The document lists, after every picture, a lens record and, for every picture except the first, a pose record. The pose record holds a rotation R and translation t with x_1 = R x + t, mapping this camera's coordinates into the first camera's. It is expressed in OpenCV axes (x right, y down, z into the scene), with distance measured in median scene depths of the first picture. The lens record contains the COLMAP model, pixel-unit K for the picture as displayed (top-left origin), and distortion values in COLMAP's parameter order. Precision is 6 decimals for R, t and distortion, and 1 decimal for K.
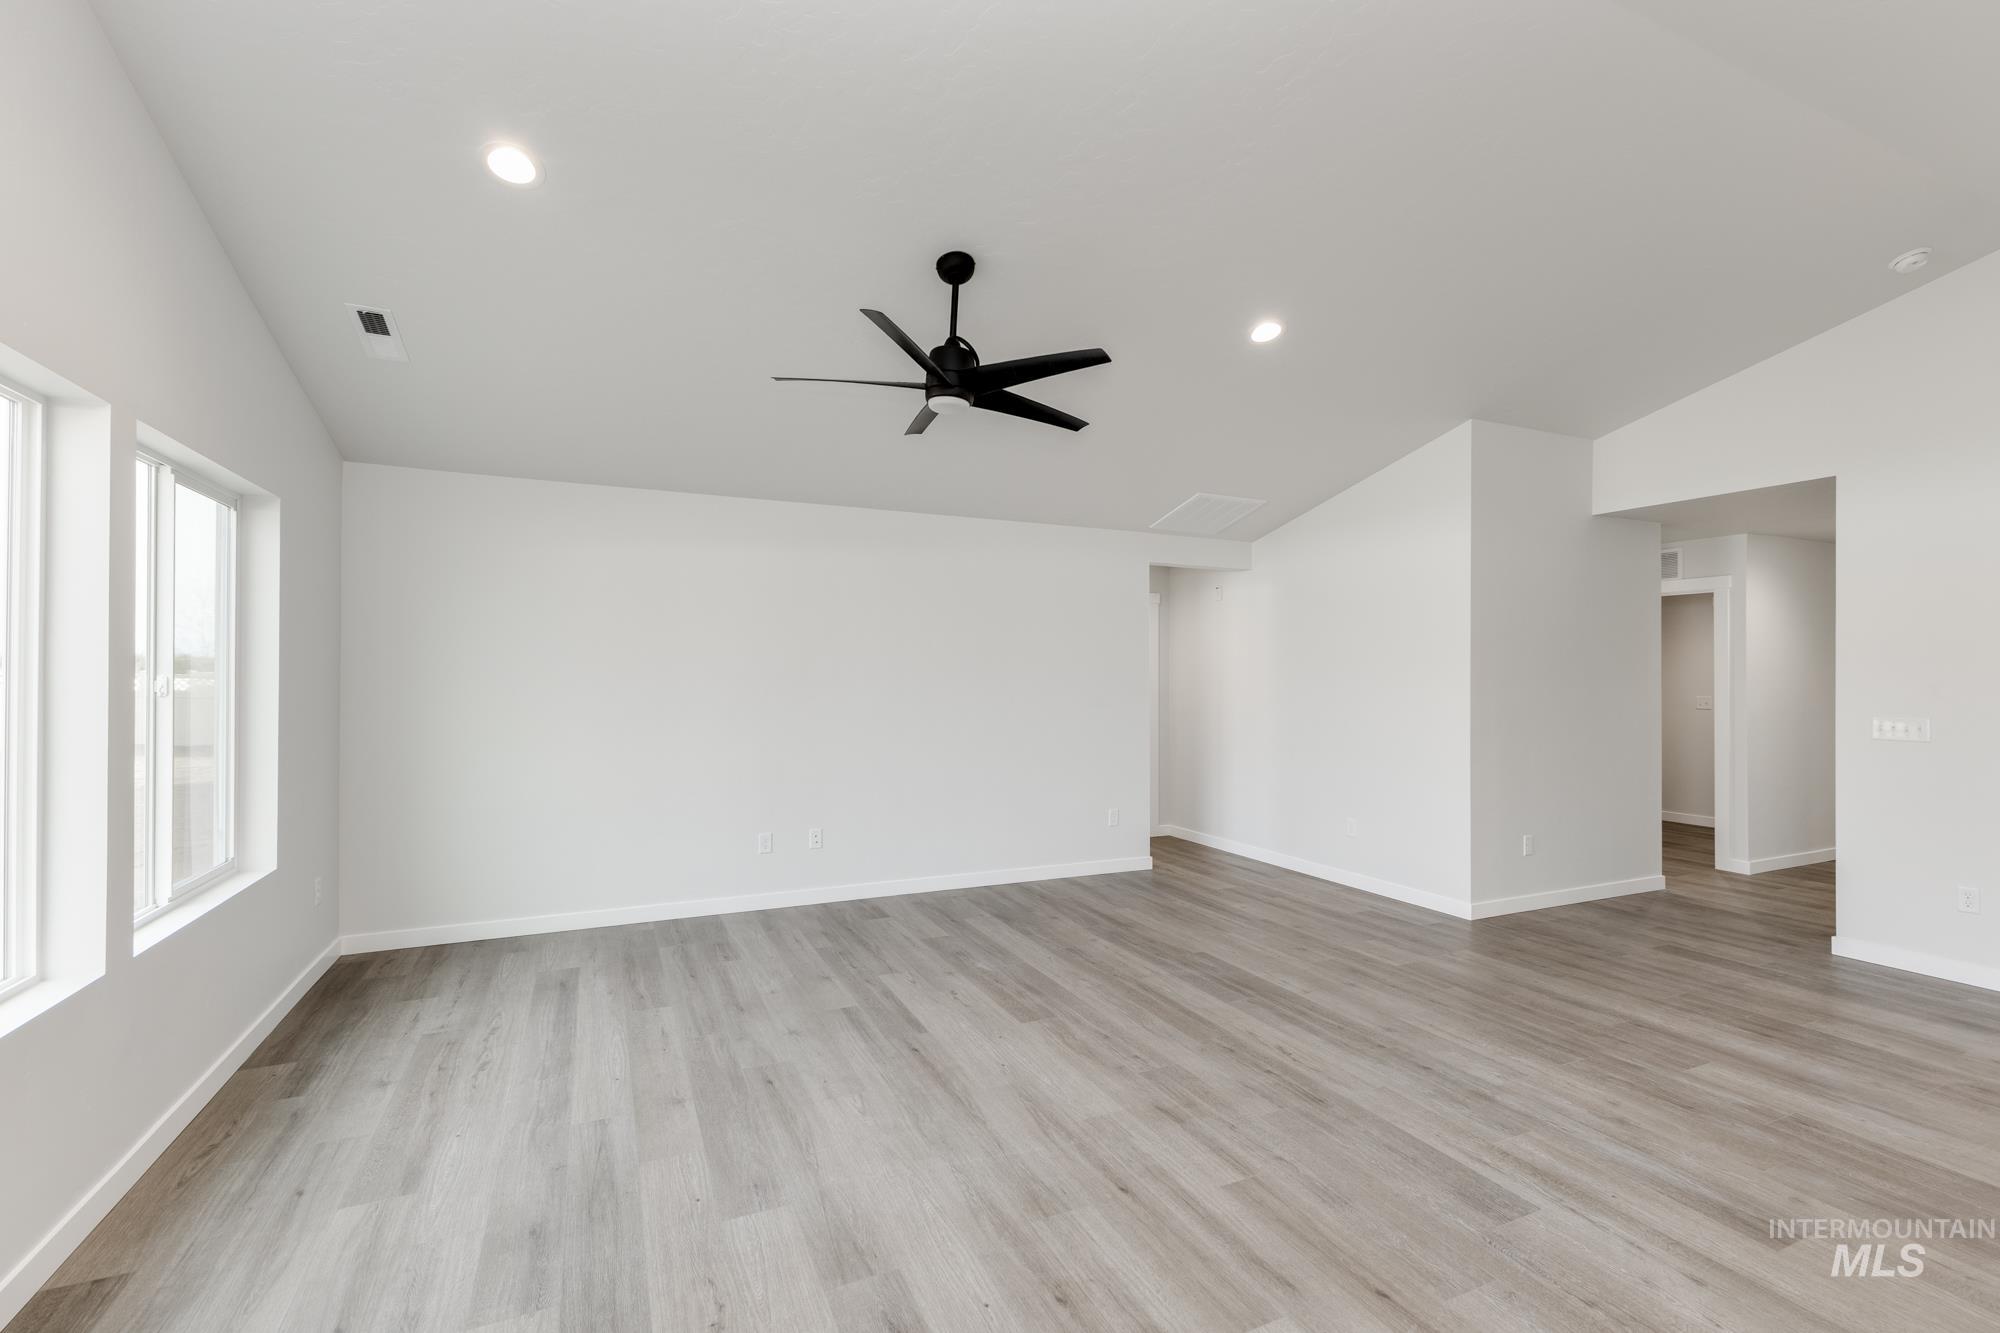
lens RADIAL K [[868.4, 0, 1000.2], [0, 868.4, 671.2], [0, 0, 1]] dist [0.007797, 0.000014]
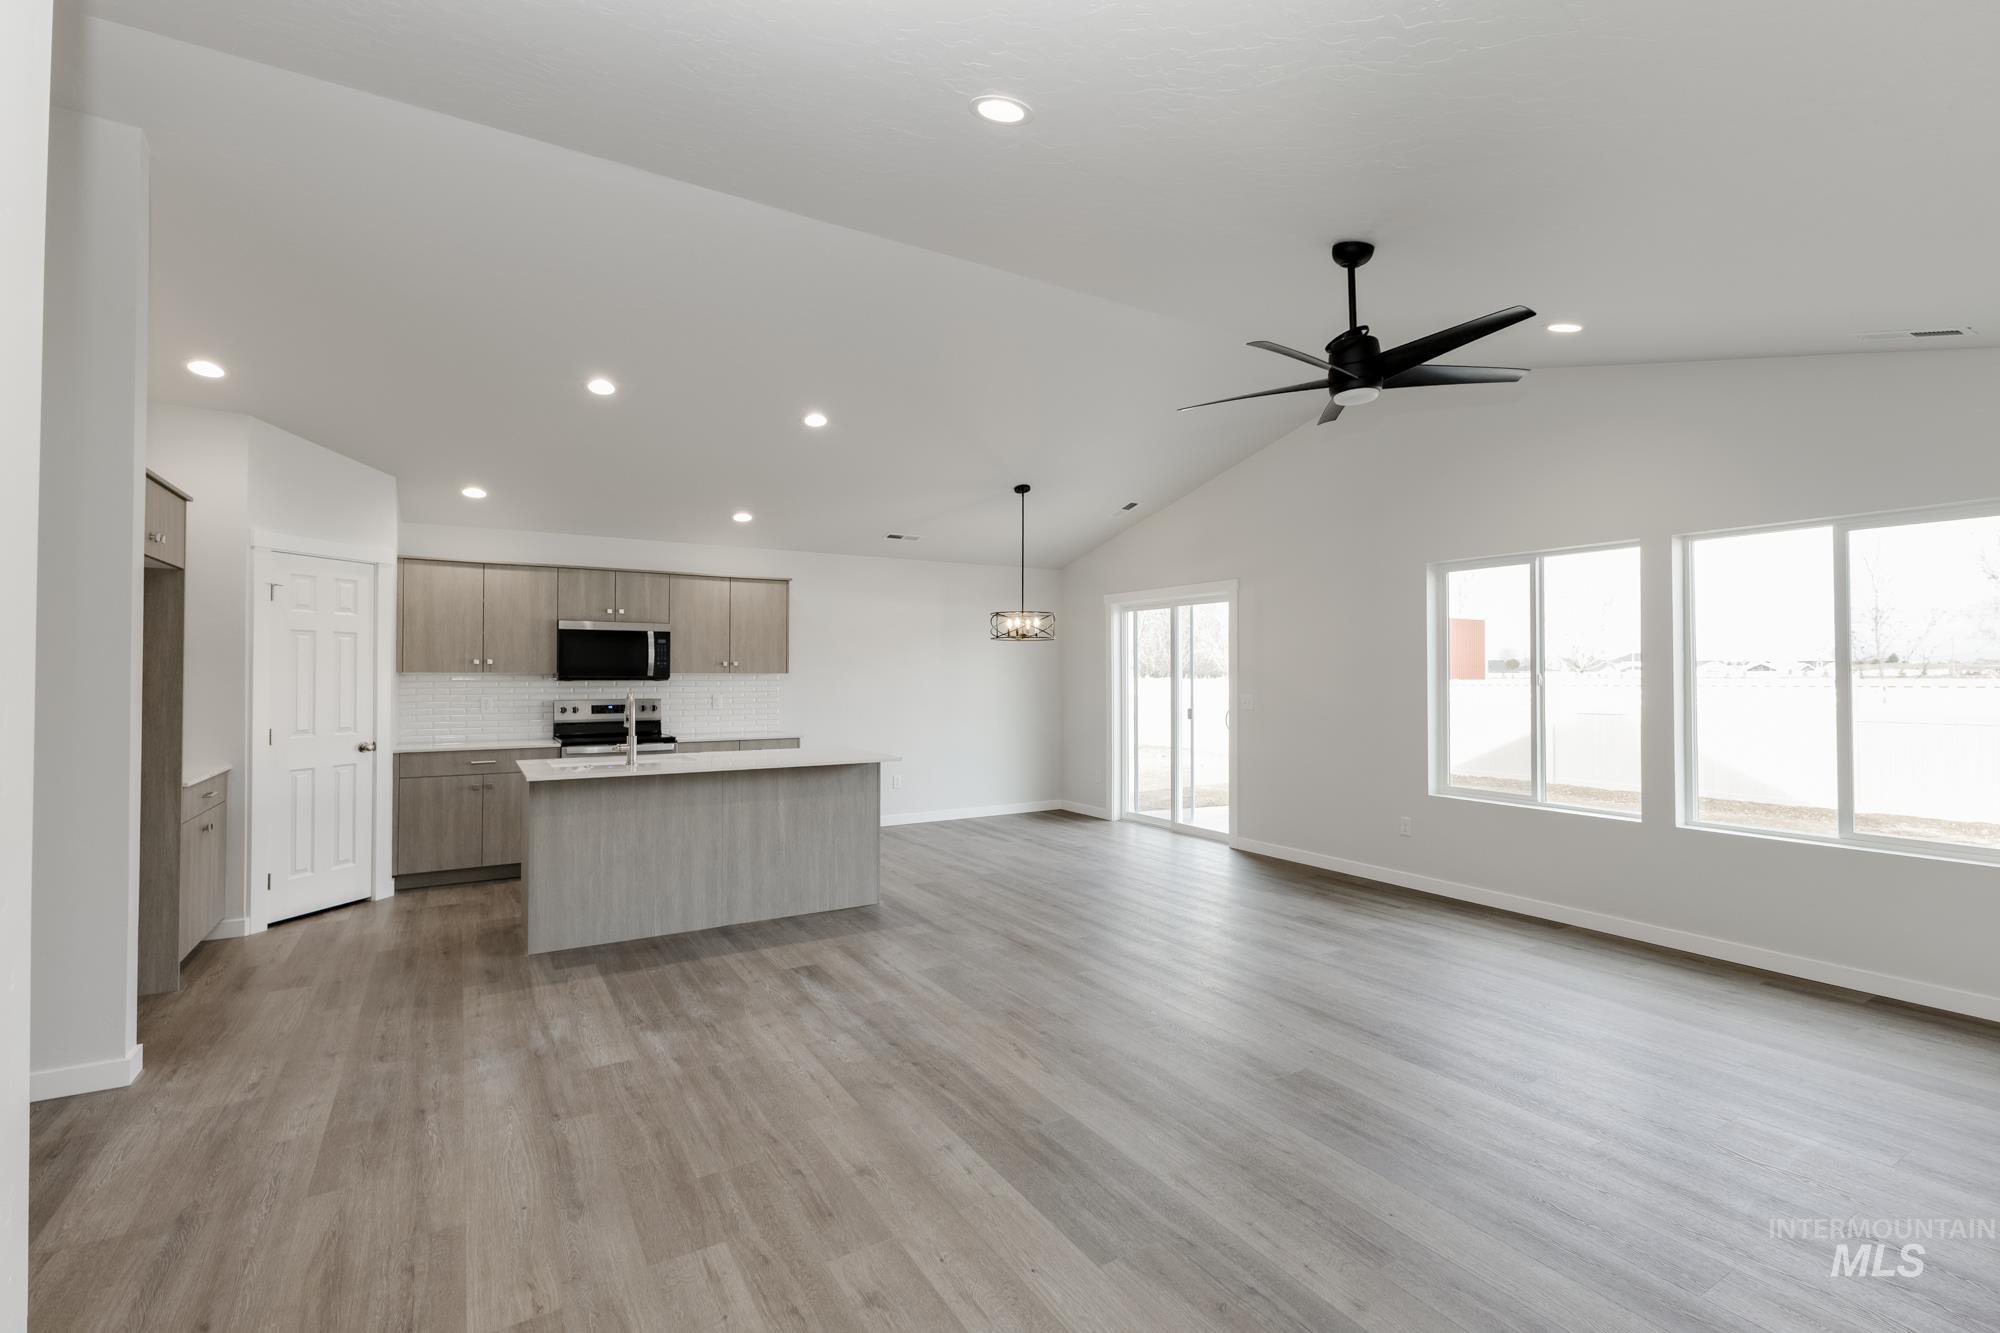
lens RADIAL K [[882.4, 0, 1006.5], [0, 882.4, 669.5], [0, 0, 1]] dist [0.006869, 0.000091]
pose [[-0.993009, -0.005683, -0.117900, 0.409556], [-0.004543, 0.999940, -0.009935, 0.012208], [0.117949, -0.009330, -0.992976, 1.766574]]
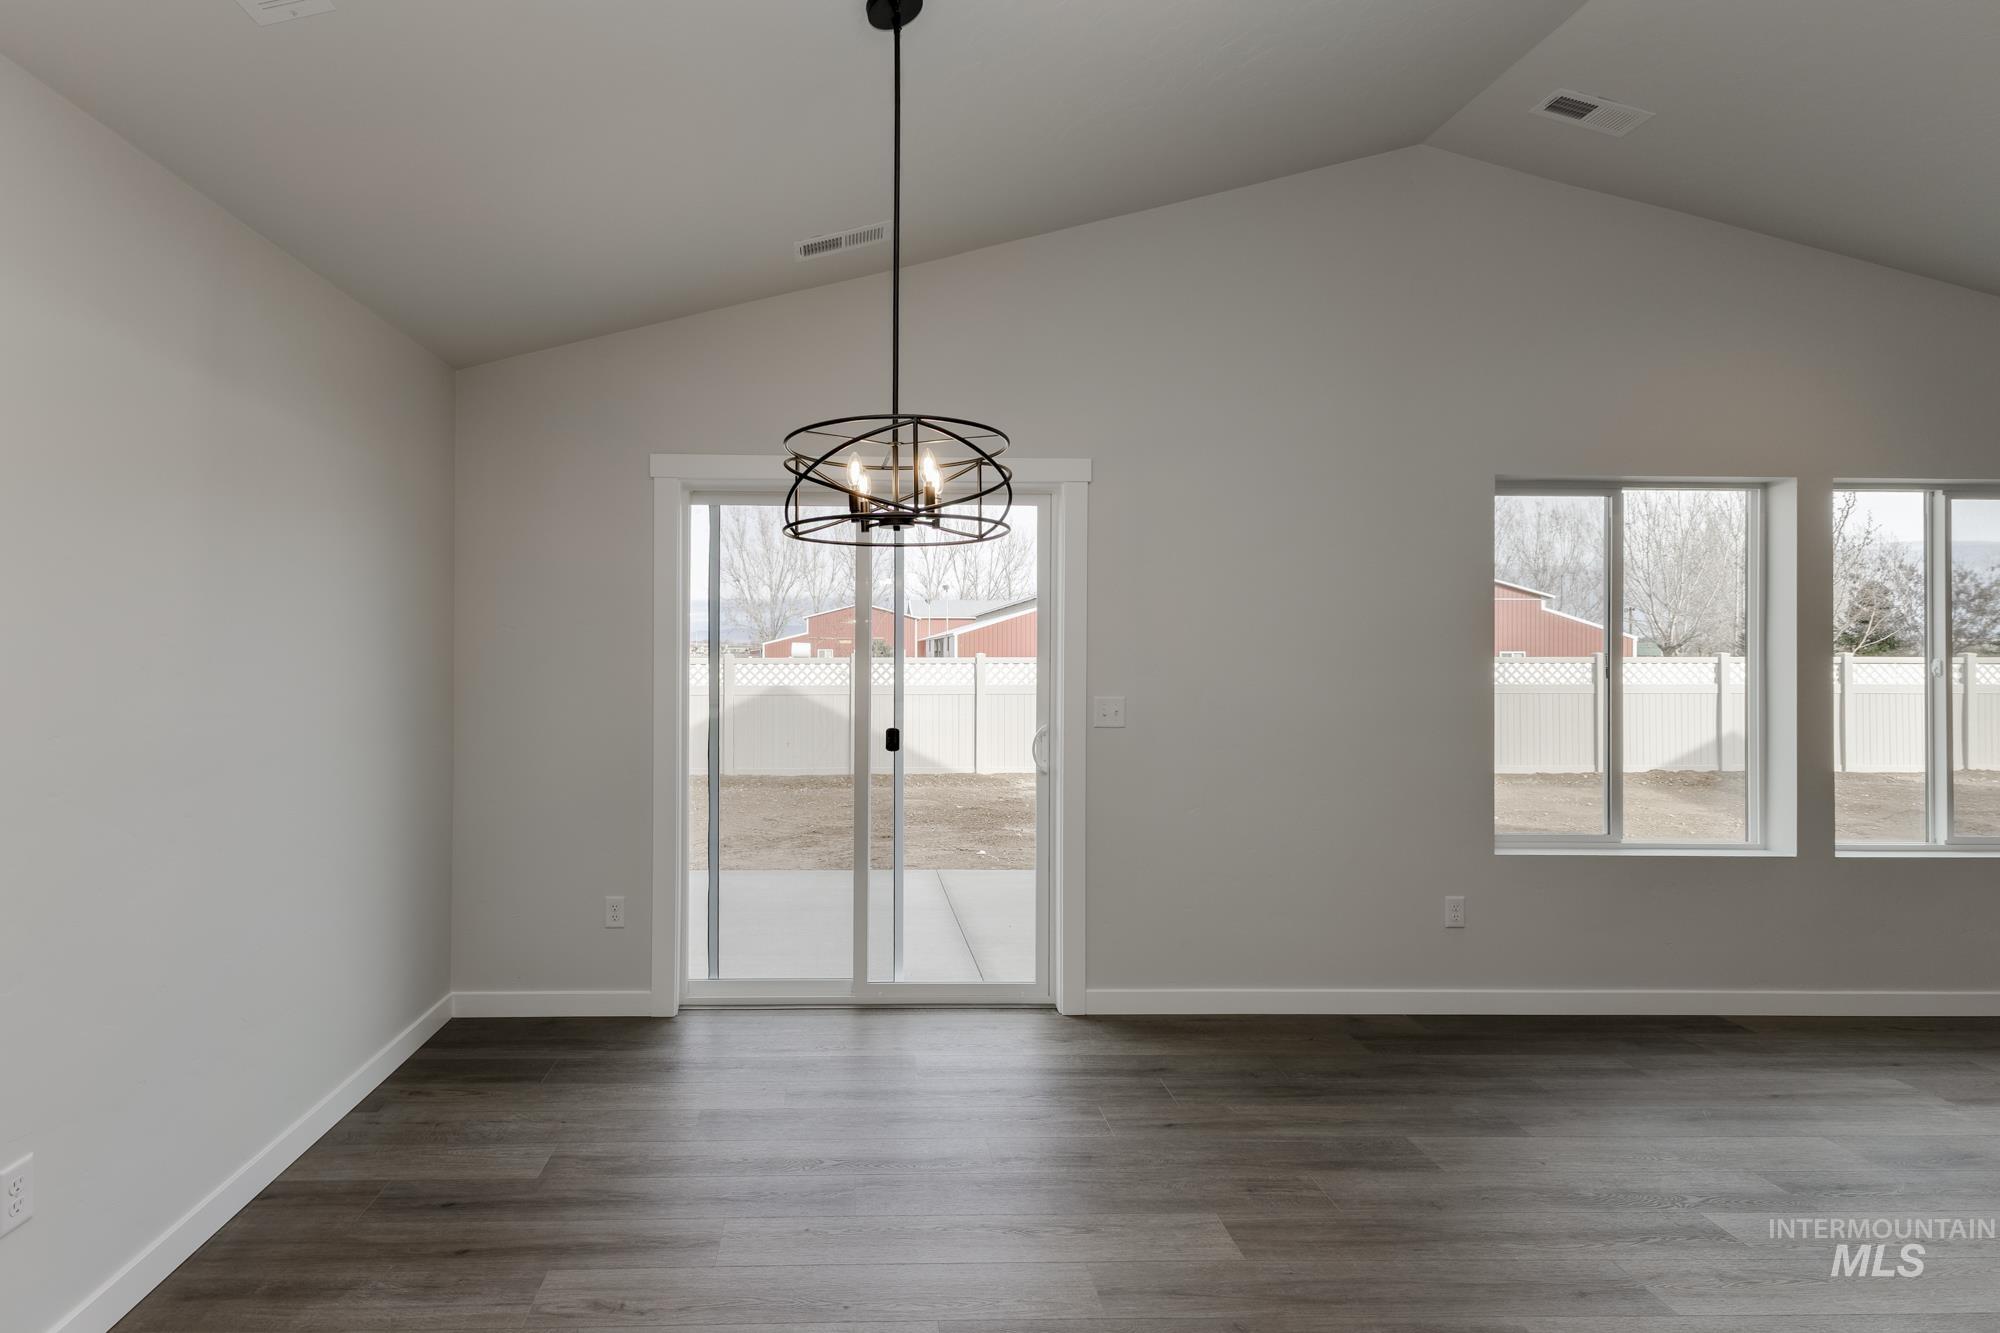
lens RADIAL K [[915.2, 0, 1000.0], [0, 915.2, 666.5], [0, 0, 1]] dist [0.001438, 0.000059]
pose [[-0.408701, -0.000807, -0.912668, 0.601356], [-0.002384, 0.999997, 0.000183, 0.012235], [0.912665, 0.002250, -0.408701, 0.240663]]
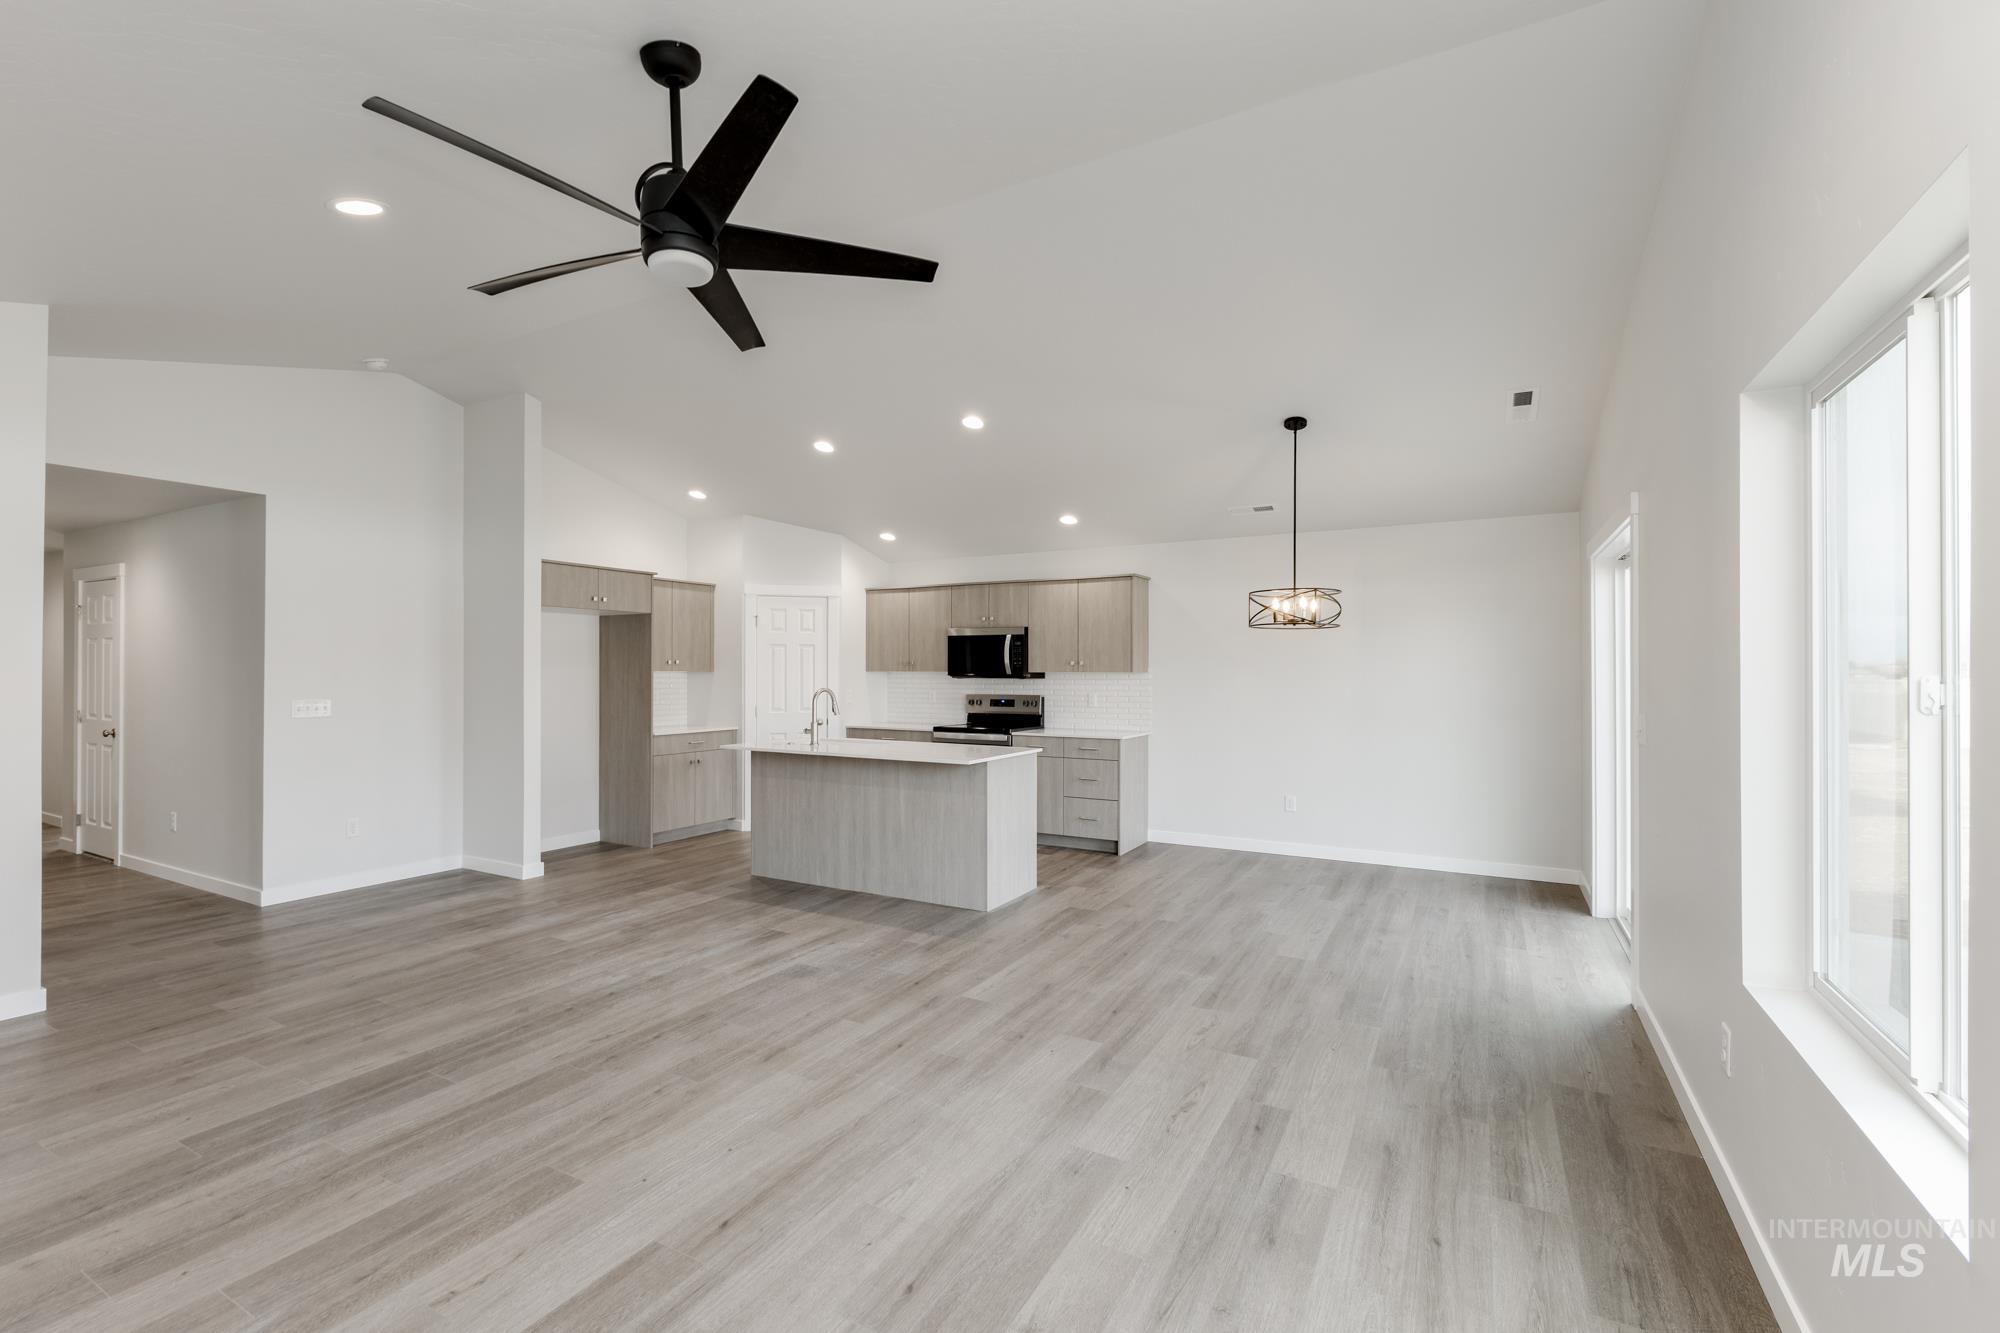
lens RADIAL K [[868.4, 0, 1000.2], [0, 868.4, 671.2], [0, 0, 1]] dist [0.007797, 0.000014]
pose [[-0.589980, -0.005062, 0.807402, -0.679975], [-0.008316, 0.999965, 0.000192, 0.003317], [-0.807375, -0.006601, -0.590002, 1.088141]]
